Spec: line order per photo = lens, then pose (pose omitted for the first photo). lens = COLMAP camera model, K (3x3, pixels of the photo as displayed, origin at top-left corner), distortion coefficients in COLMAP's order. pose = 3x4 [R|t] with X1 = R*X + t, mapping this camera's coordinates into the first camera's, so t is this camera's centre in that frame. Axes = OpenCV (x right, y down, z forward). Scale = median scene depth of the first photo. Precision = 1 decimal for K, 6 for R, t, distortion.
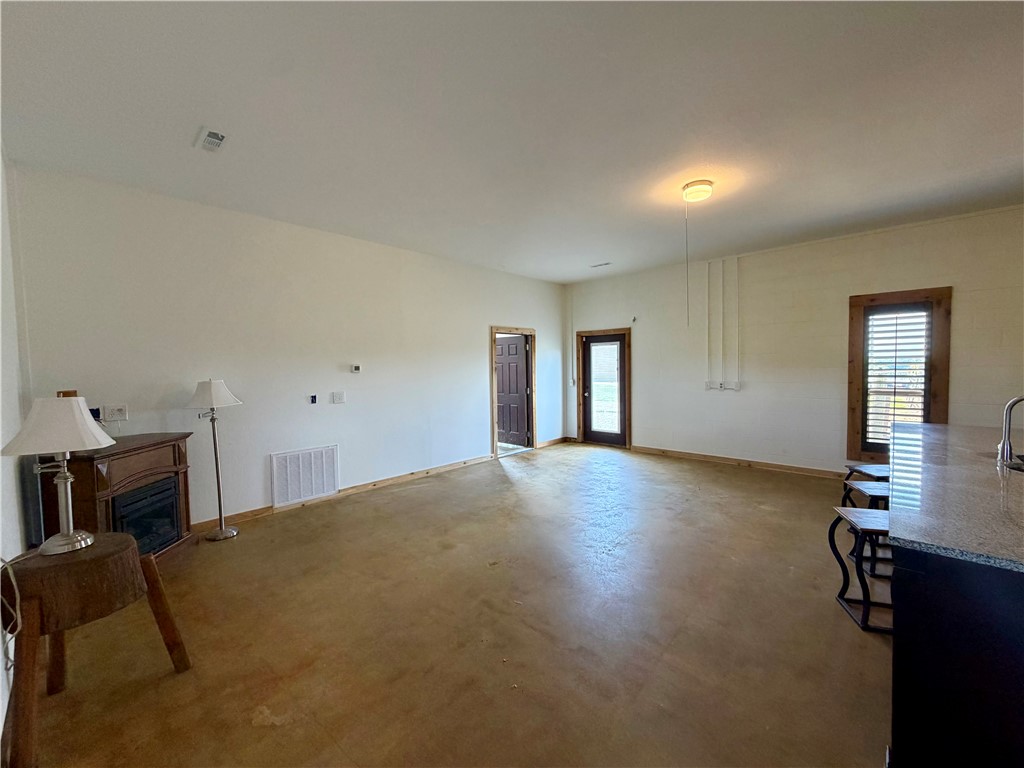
lens RADIAL K [[408.1, 0, 512.0], [0, 408.1, 384.0], [0, 0, 1]] dist [-0.000061, -0.000052]
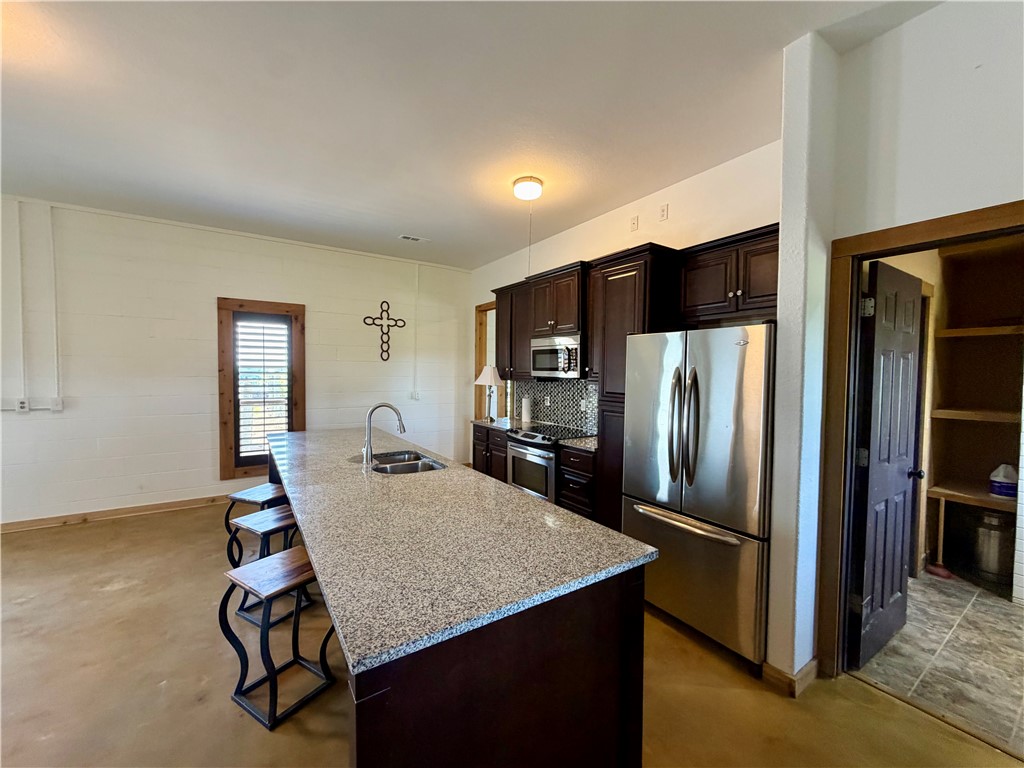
lens RADIAL K [[408.1, 0, 512.0], [0, 408.1, 384.0], [0, 0, 1]] dist [-0.000061, -0.000052]
pose [[0.235764, -0.011089, 0.971747, 0.118289], [0.031667, 0.999492, 0.003723, -0.008616], [-0.971294, 0.029895, 0.235995, 0.182399]]
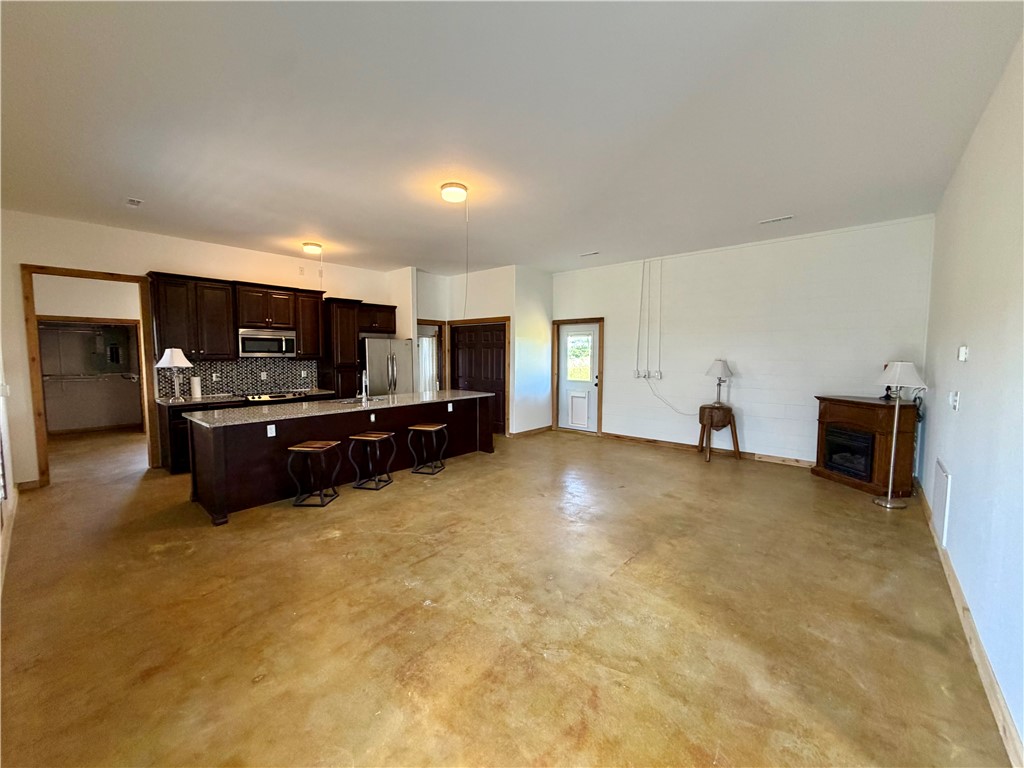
lens RADIAL K [[408.1, 0, 512.0], [0, 408.1, 384.0], [0, 0, 1]] dist [-0.000061, -0.000052]
pose [[-0.999310, 0.019032, -0.031885, 0.260262], [0.015040, 0.992532, 0.121056, -0.076087], [0.033951, 0.120493, -0.992133, 1.592444]]
